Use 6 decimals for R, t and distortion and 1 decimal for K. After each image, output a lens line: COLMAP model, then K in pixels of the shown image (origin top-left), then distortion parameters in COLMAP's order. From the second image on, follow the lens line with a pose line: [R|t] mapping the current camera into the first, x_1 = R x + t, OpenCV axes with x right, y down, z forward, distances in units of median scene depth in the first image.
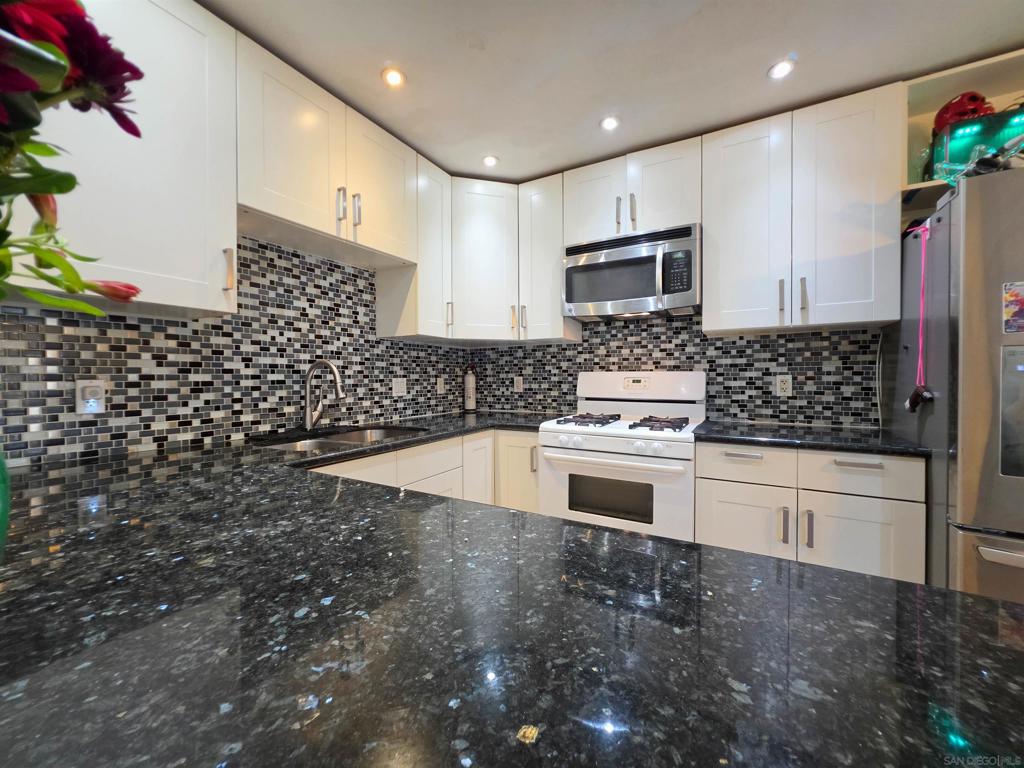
lens RADIAL K [[413.8, 0, 512.0], [0, 413.8, 384.0], [0, 0, 1]] dist [-0.000288, -0.000057]
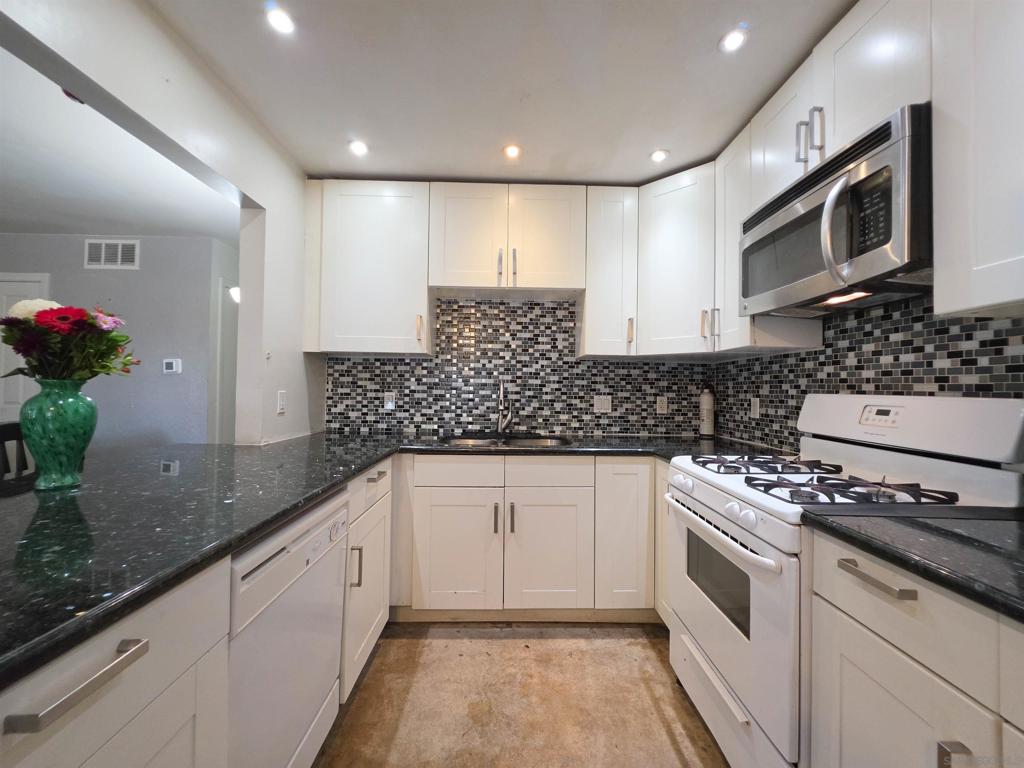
lens RADIAL K [[413.8, 0, 512.0], [0, 413.8, 384.0], [0, 0, 1]] dist [-0.000288, -0.000057]
pose [[0.502845, 0.002601, -0.864373, 0.569032], [-0.032515, 0.999345, -0.015909, -0.021164], [0.863765, 0.036105, 0.502600, 0.296488]]
